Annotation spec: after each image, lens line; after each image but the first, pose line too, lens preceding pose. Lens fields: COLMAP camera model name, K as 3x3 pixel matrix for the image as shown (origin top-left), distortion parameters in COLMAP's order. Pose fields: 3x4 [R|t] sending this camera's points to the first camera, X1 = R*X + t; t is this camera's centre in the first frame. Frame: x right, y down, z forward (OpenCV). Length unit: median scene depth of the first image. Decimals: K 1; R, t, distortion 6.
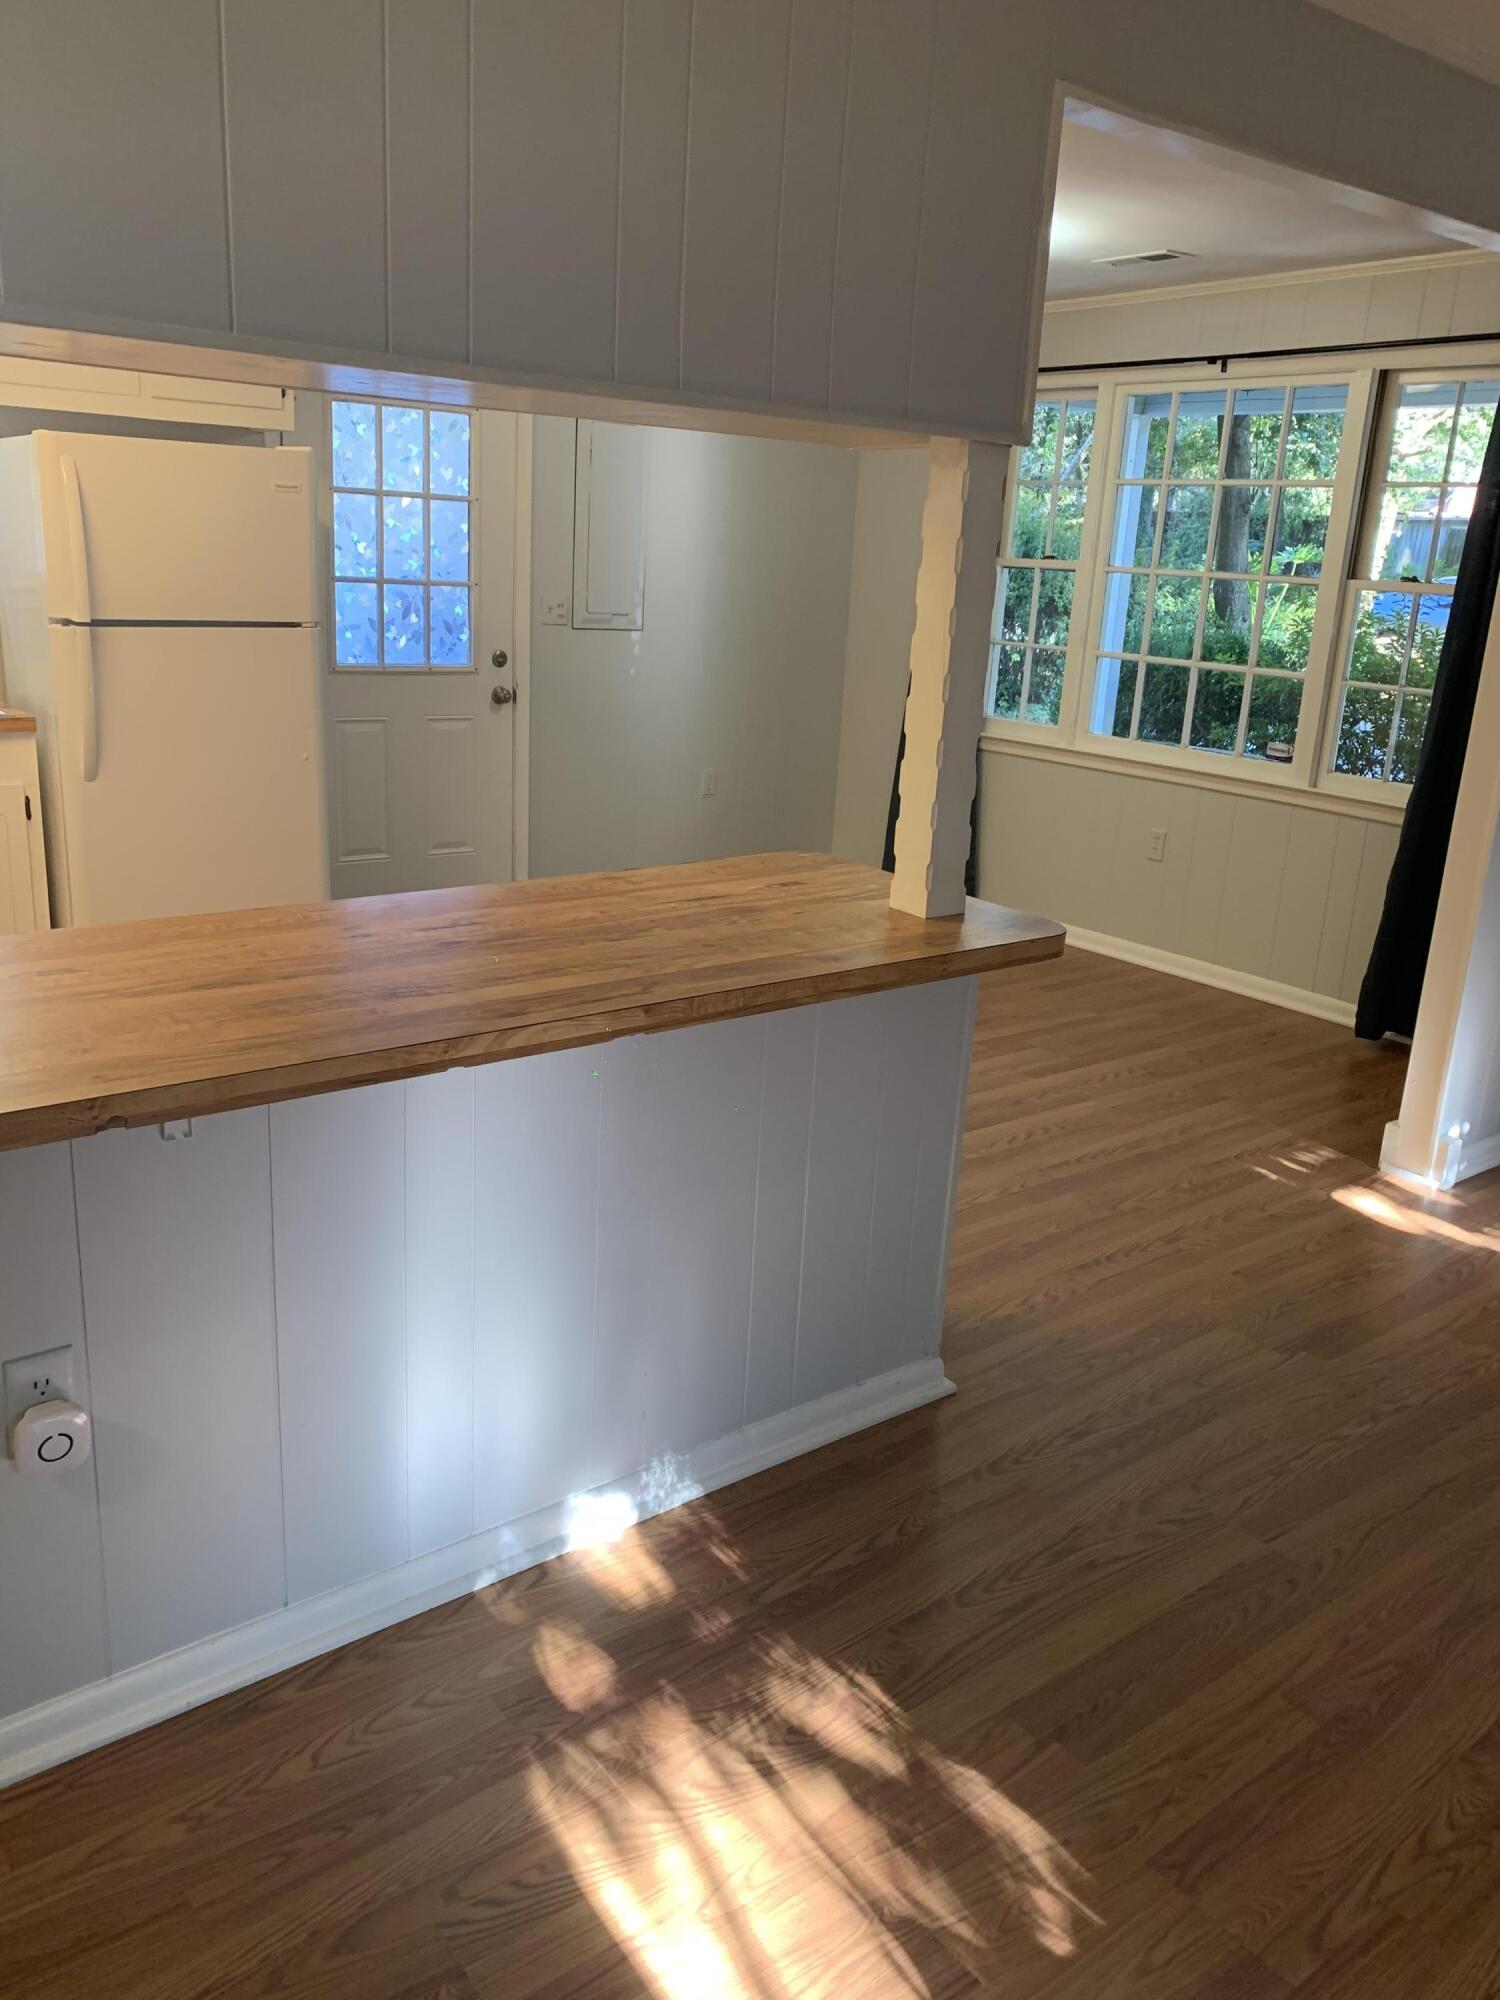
lens RADIAL K [[1517.4, 0, 738.3], [0, 1517.4, 997.3], [0, 0, 1]] dist [0.016741, -0.023892]
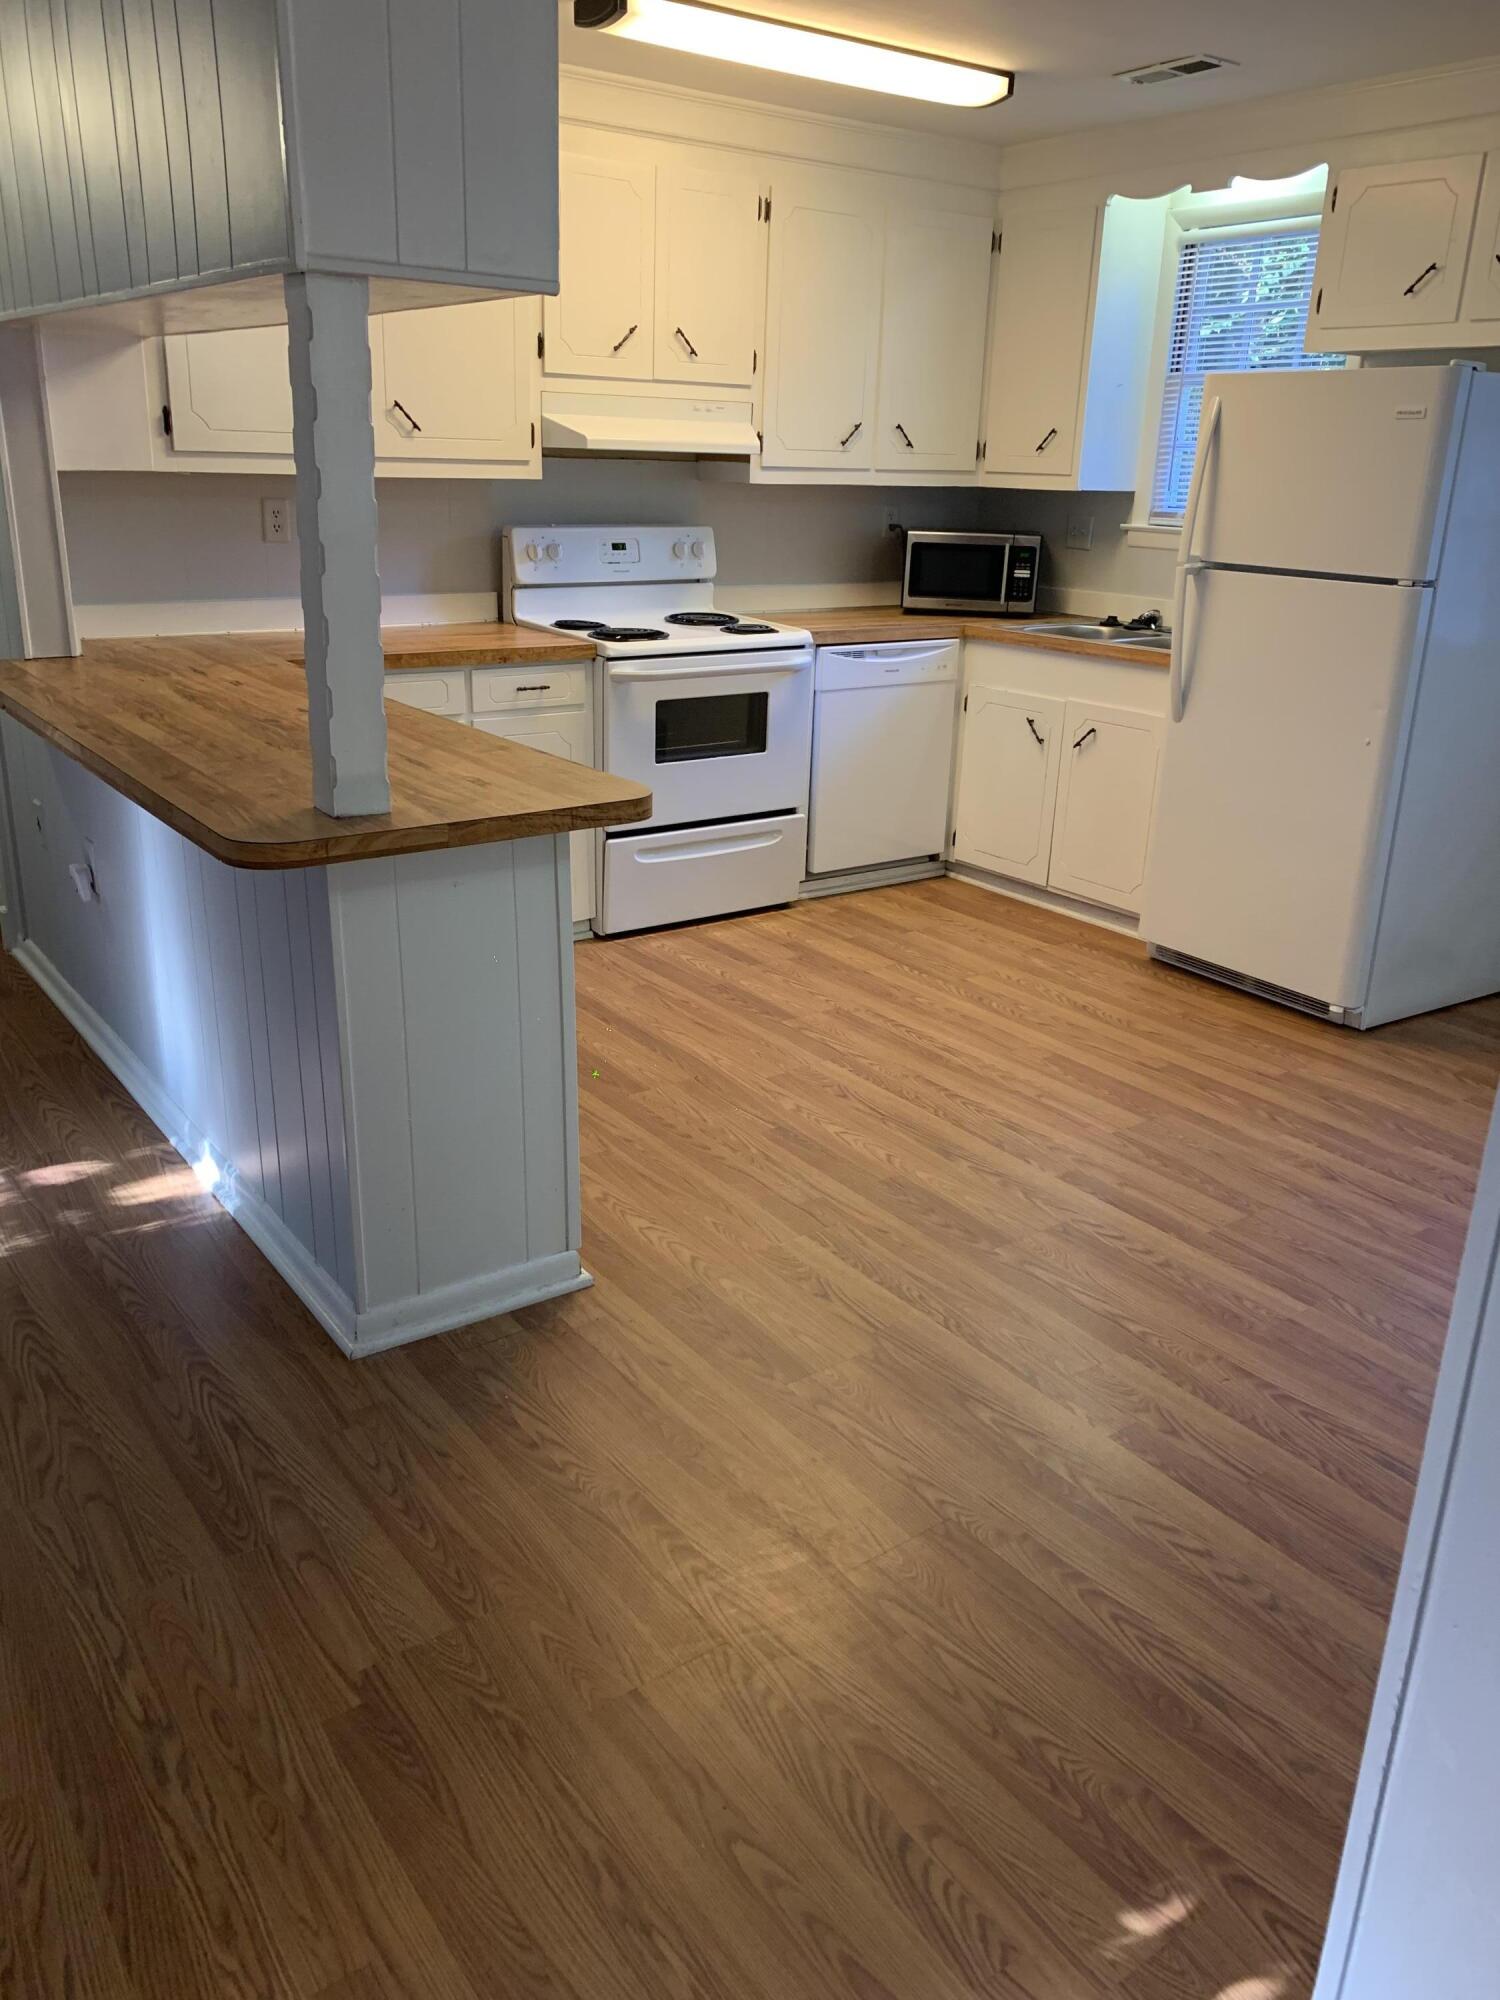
lens RADIAL K [[1517.4, 0, 737.6], [0, 1517.4, 990.1], [0, 0, 1]] dist [0.016741, -0.023892]
pose [[-0.032923, 0.286573, -0.957493, 0.749837], [-0.313788, 0.906608, 0.282132, -0.212933], [0.948922, 0.309738, 0.060075, 0.879245]]
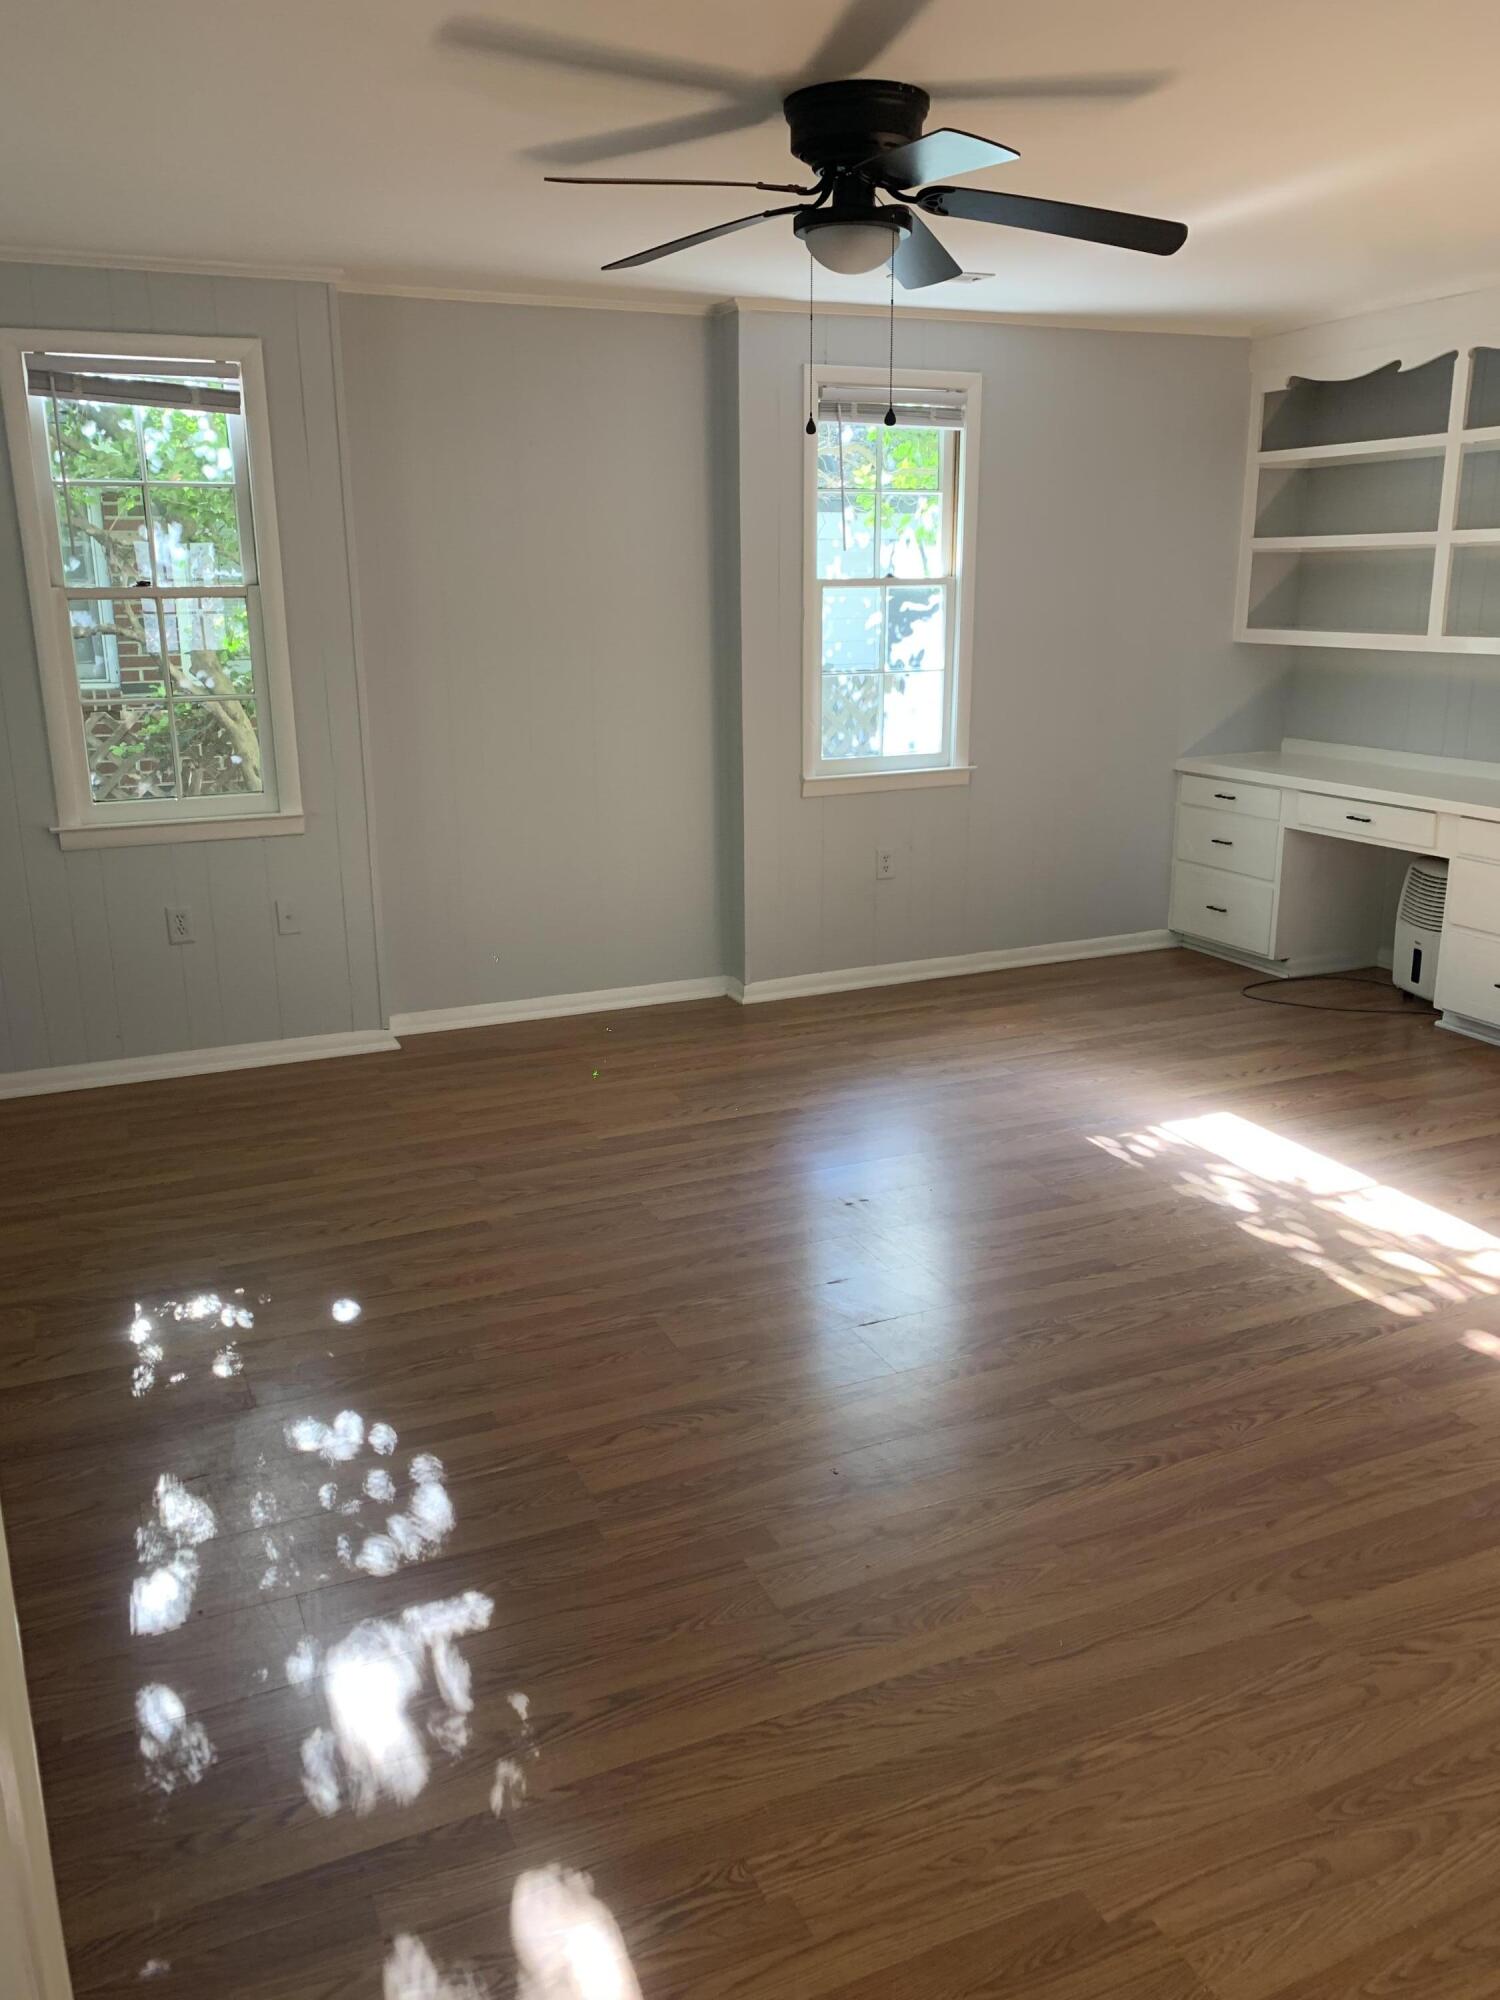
lens RADIAL K [[1517.4, 0, 738.7], [0, 1517.4, 1002.9], [0, 0, 1]] dist [0.016741, -0.023892]
pose [[-0.968455, -0.103473, 0.226688, 0.356034], [0.033756, 0.846850, 0.530759, -0.330211], [-0.246890, 0.521668, -0.816644, 1.147352]]
